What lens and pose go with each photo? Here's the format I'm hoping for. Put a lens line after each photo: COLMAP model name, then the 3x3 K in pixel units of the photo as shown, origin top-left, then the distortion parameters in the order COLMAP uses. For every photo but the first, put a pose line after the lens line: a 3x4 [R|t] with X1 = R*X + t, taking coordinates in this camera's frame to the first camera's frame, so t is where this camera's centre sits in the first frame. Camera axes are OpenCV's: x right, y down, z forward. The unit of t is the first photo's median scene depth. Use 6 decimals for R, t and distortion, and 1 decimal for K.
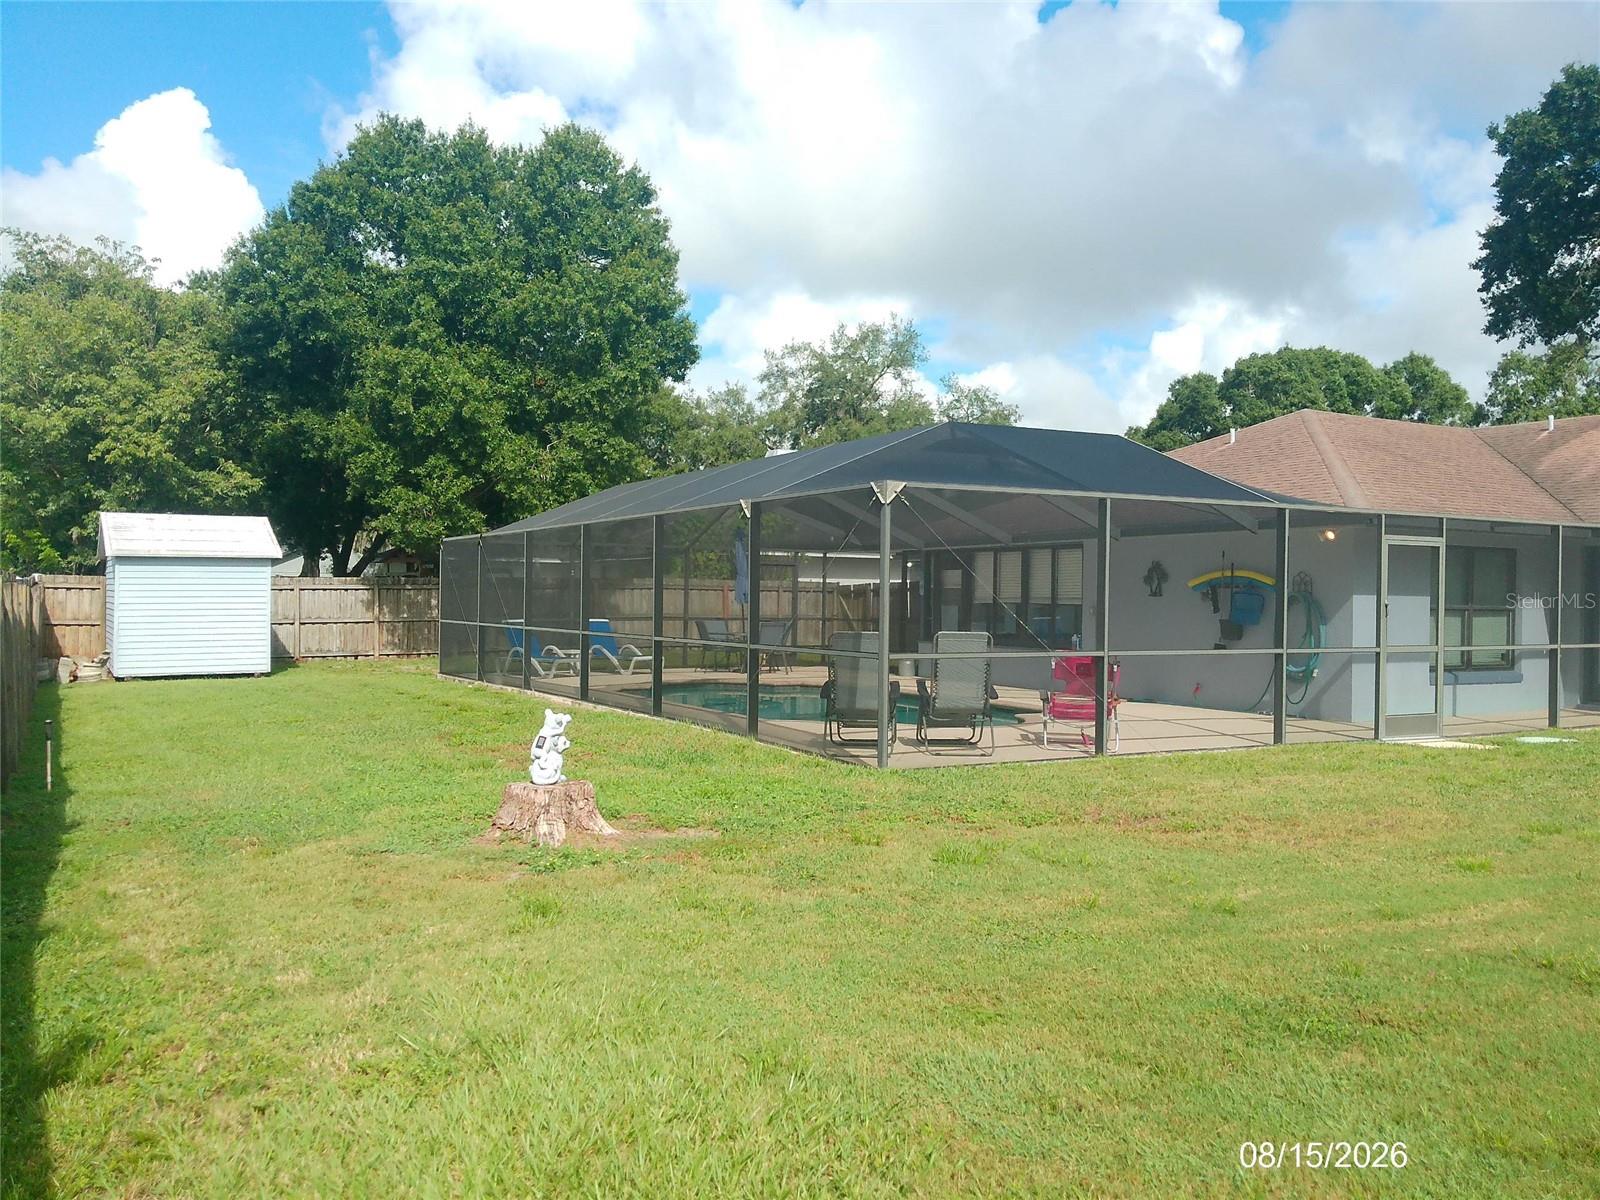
lens RADIAL K [[1314.0, 0, 799.0], [0, 1314.0, 603.7], [0, 0, 1]] dist [0.079247, -0.133901]
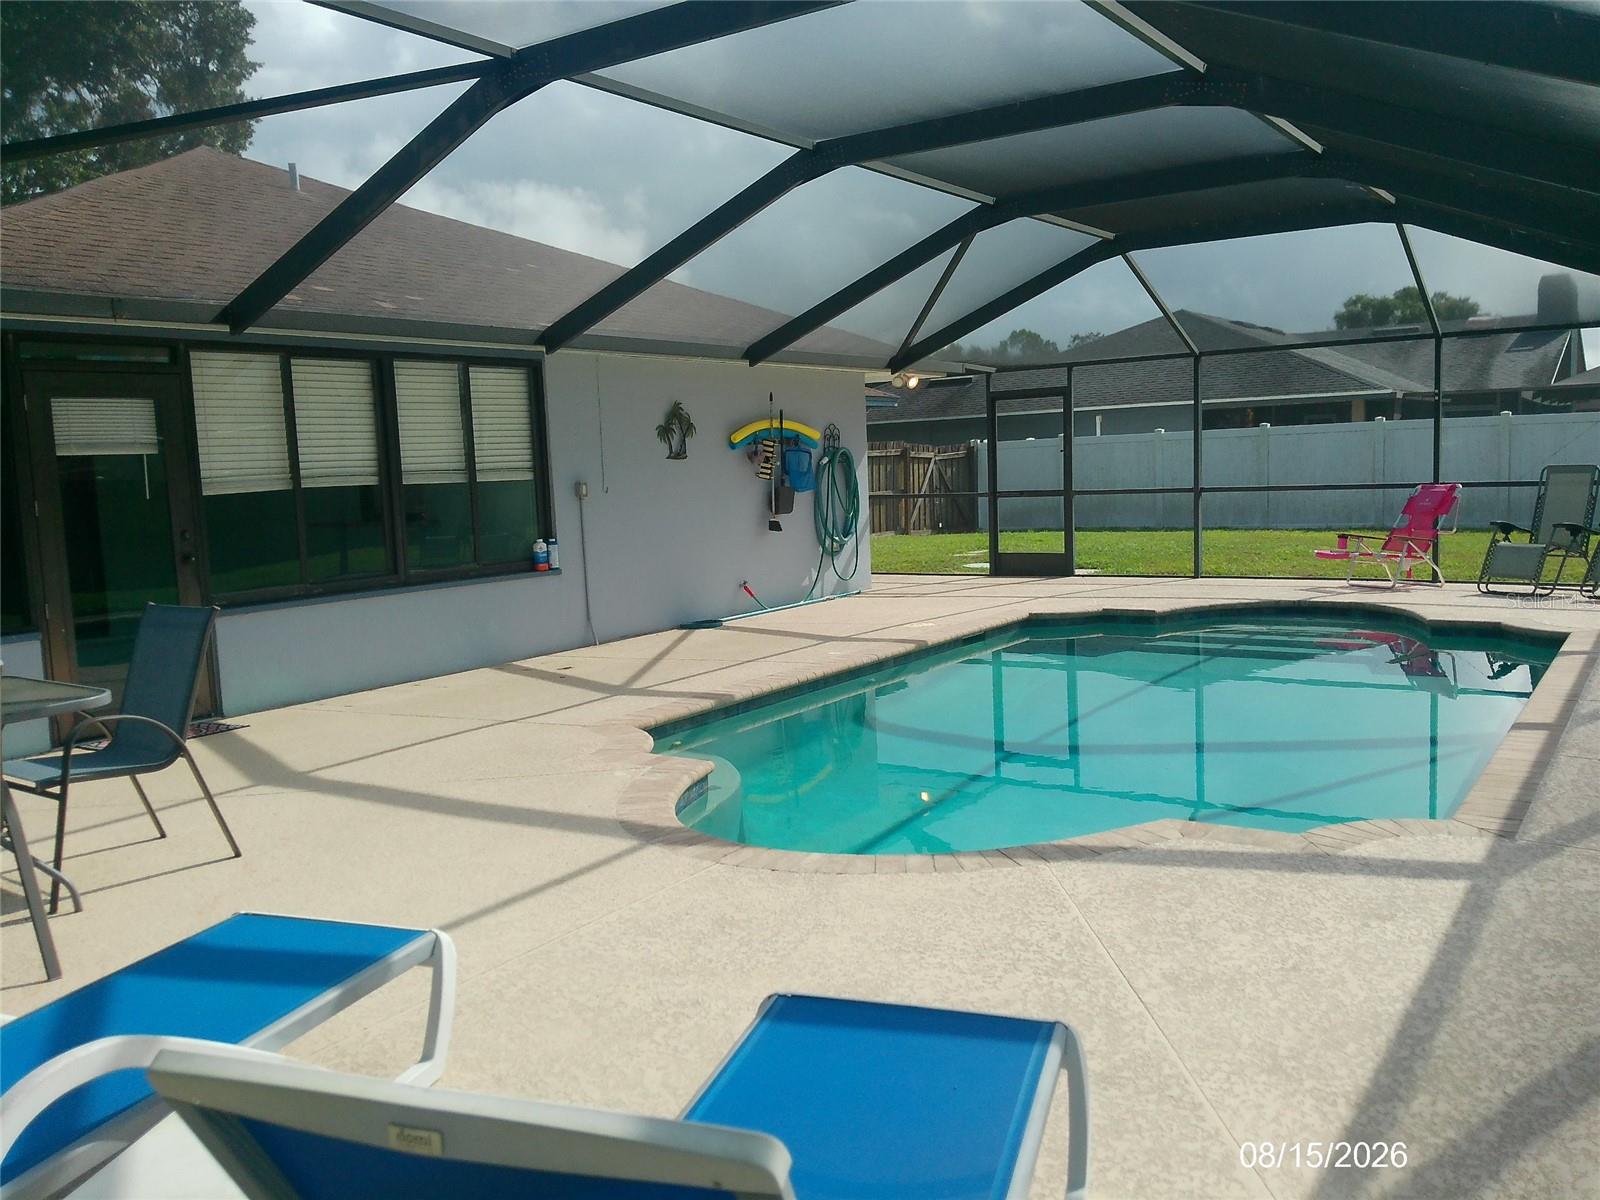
lens RADIAL K [[1314.0, 0, 811.5], [0, 1314.0, 609.3], [0, 0, 1]] dist [0.079247, -0.133901]
pose [[-0.452640, -0.089968, 0.887143, -0.338236], [0.042068, 0.991635, 0.122029, -0.008723], [-0.890701, 0.092556, -0.445068, 1.292658]]
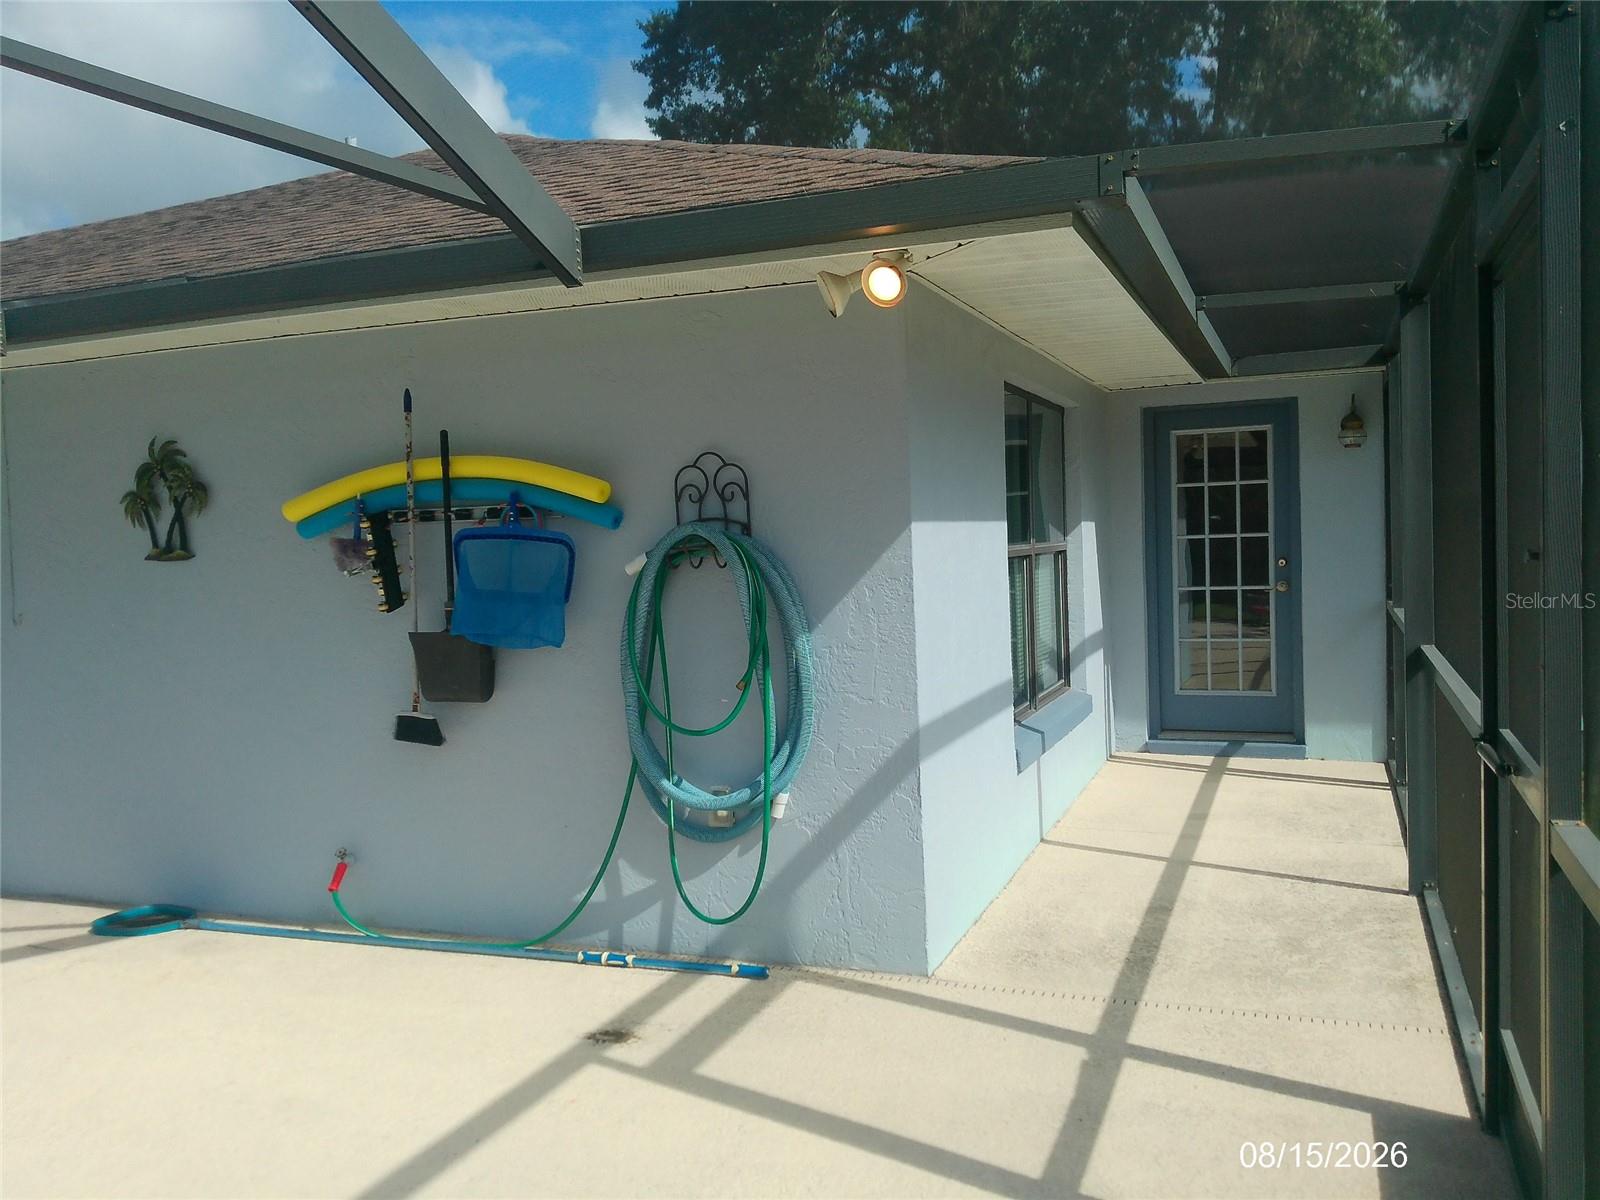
lens RADIAL K [[1314.0, 0, 809.4], [0, 1314.0, 597.2], [0, 0, 1]] dist [0.079247, -0.133901]
pose [[0.771879, -0.069034, 0.632010, 0.201913], [0.047605, 0.997572, 0.050824, -0.005785], [-0.633984, -0.009143, 0.773292, 0.714869]]
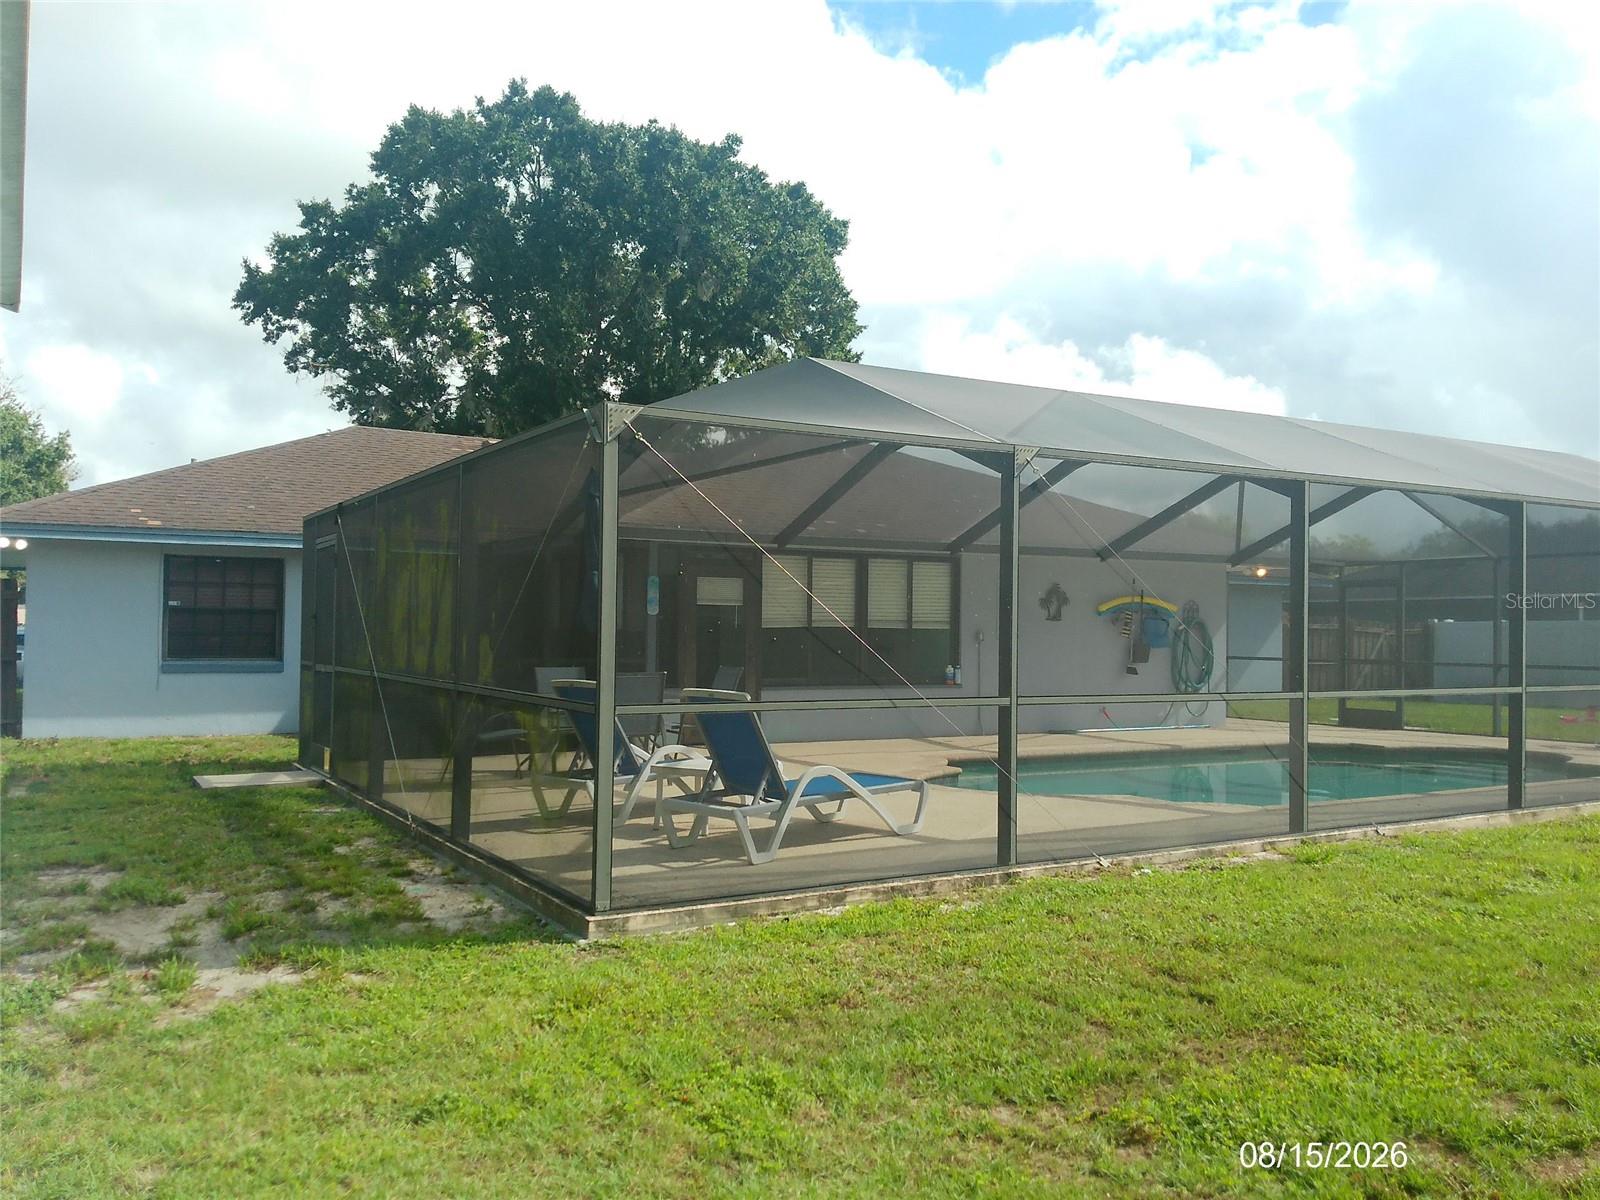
lens RADIAL K [[1314.0, 0, 787.4], [0, 1314.0, 598.1], [0, 0, 1]] dist [0.079247, -0.133901]
pose [[-0.010518, 0.015341, 0.999827, -0.710523], [-0.003810, 0.999874, -0.015382, -0.006617], [-0.999937, -0.003971, -0.010458, 1.264243]]
